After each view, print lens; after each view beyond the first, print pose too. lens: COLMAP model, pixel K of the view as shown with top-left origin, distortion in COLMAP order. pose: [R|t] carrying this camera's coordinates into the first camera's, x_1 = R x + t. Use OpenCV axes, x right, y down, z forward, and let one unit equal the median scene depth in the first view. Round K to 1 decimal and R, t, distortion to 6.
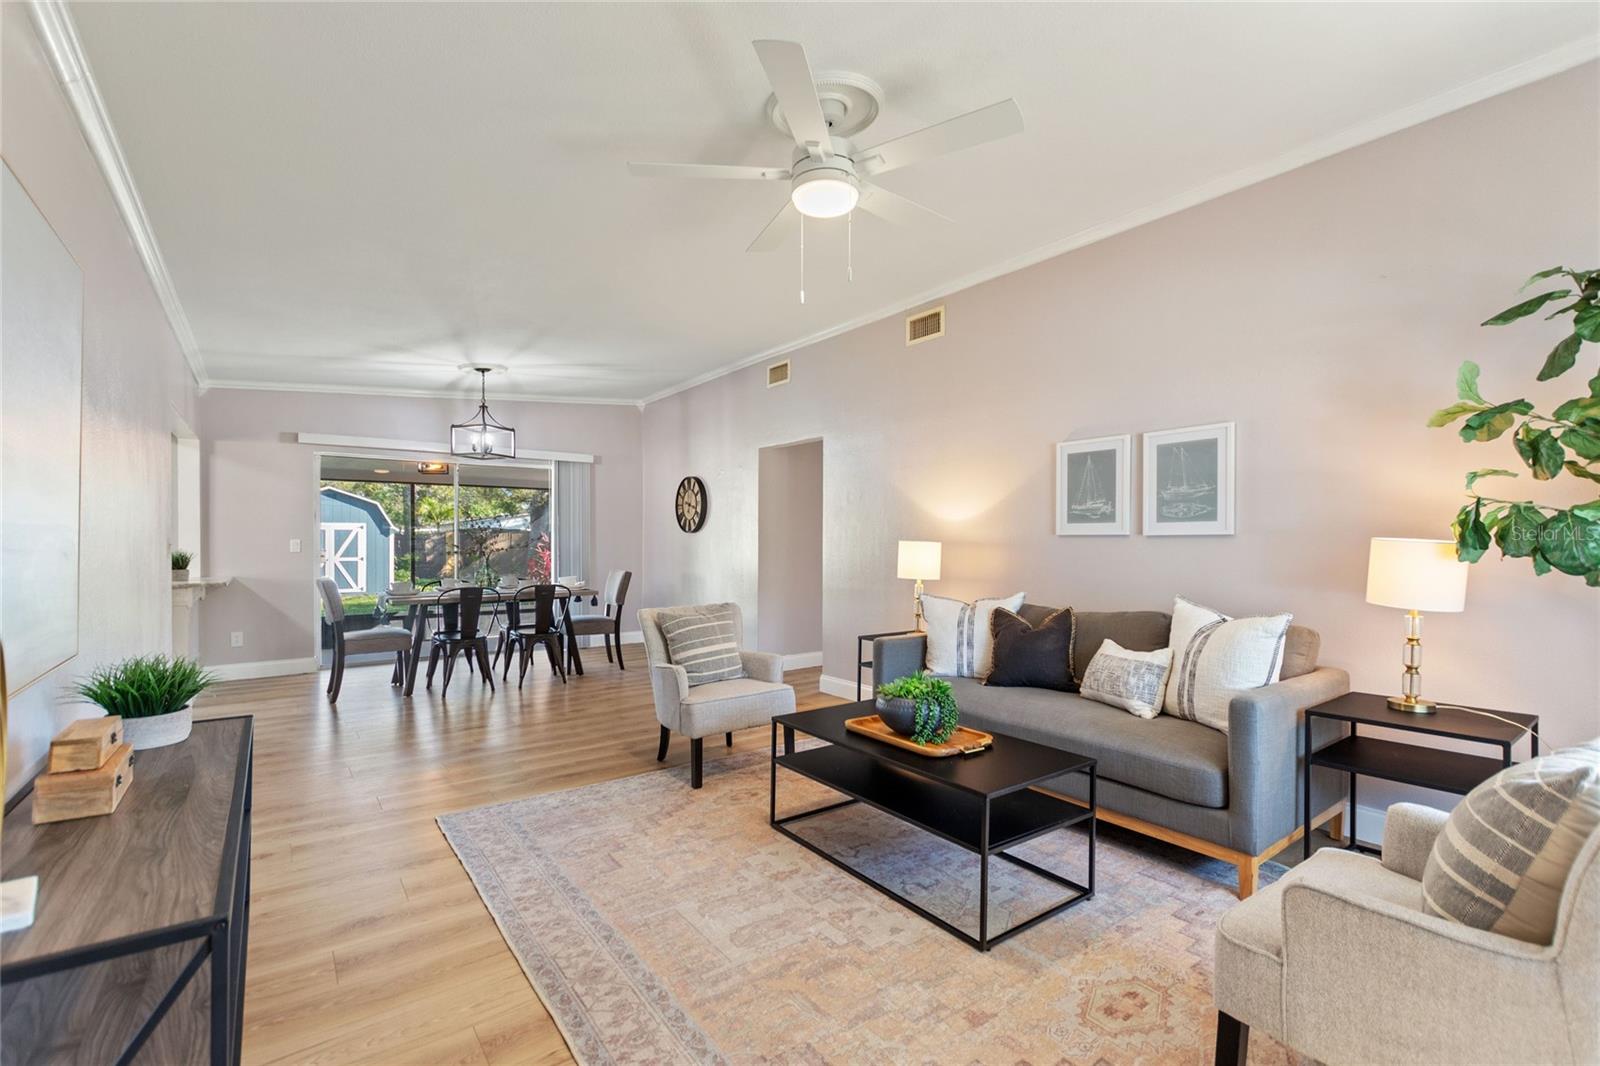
lens RADIAL K [[716.4, 0, 798.6], [0, 716.4, 541.6], [0, 0, 1]] dist [0.004006, 0.000518]
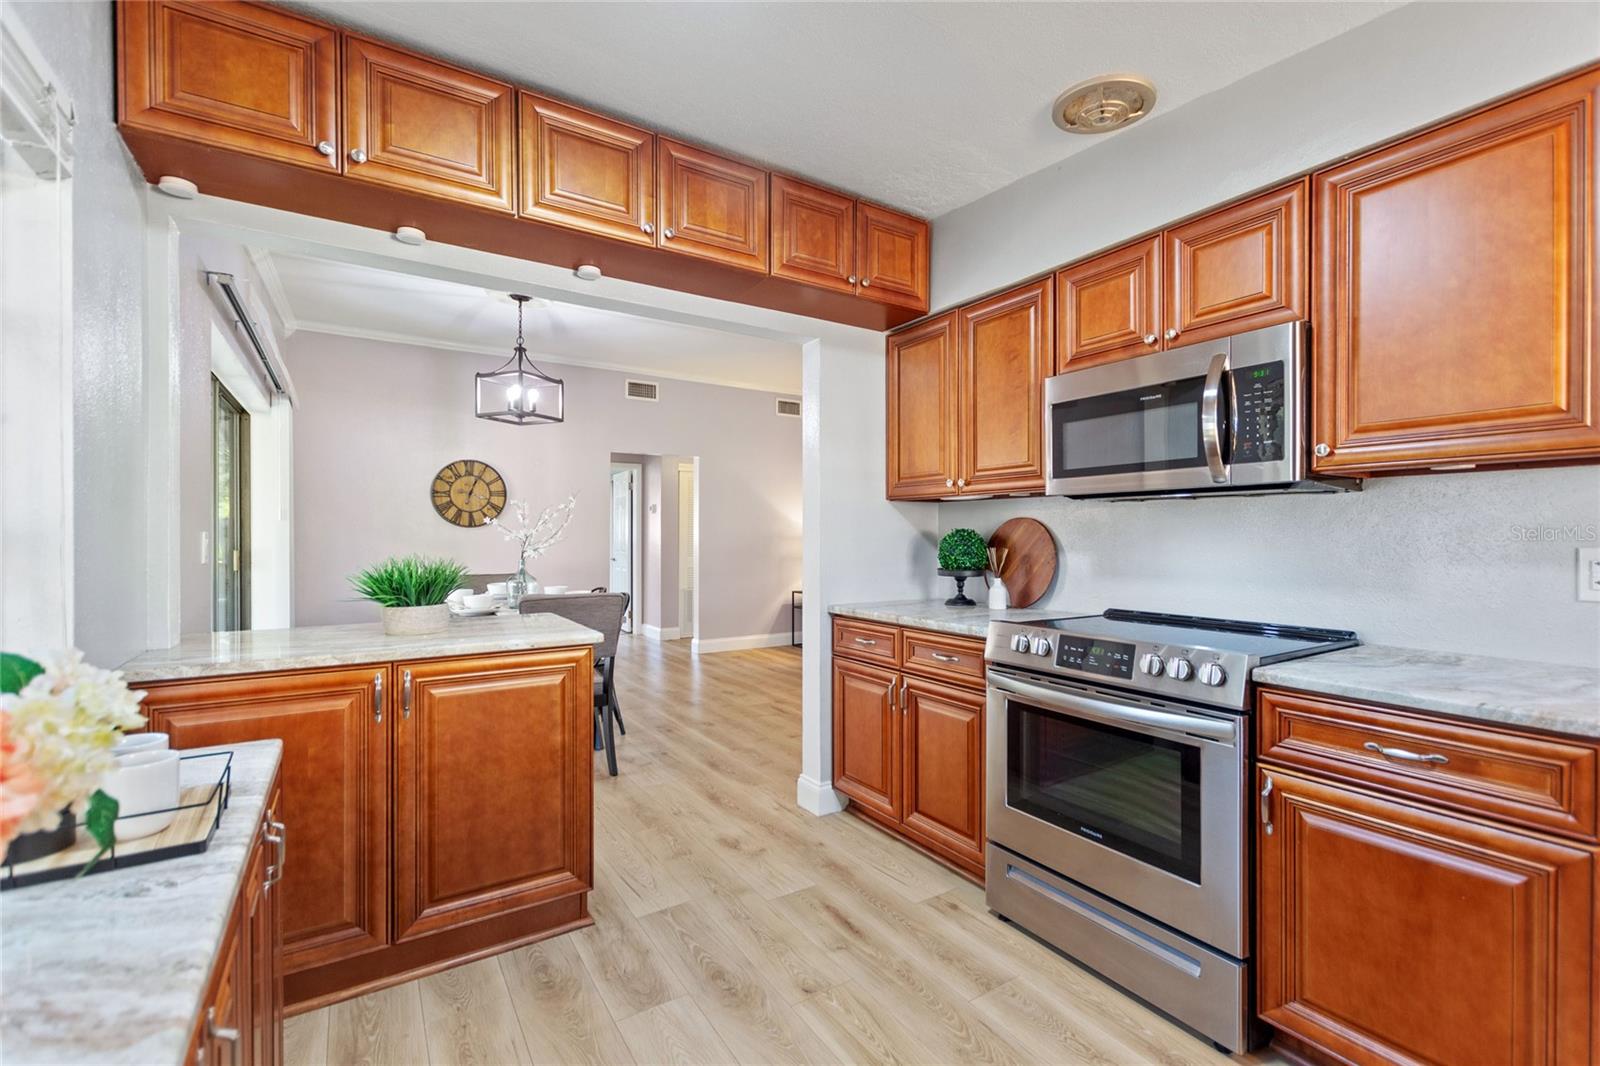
lens RADIAL K [[664.2, 0, 850.6], [0, 664.2, 543.8], [0, 0, 1]] dist [0.000273, 0.000028]
pose [[-0.007177, -0.006494, 0.999953, -1.007422], [0.004644, 0.999968, 0.006527, 0.003120], [-0.999963, 0.004690, -0.007147, 0.624491]]
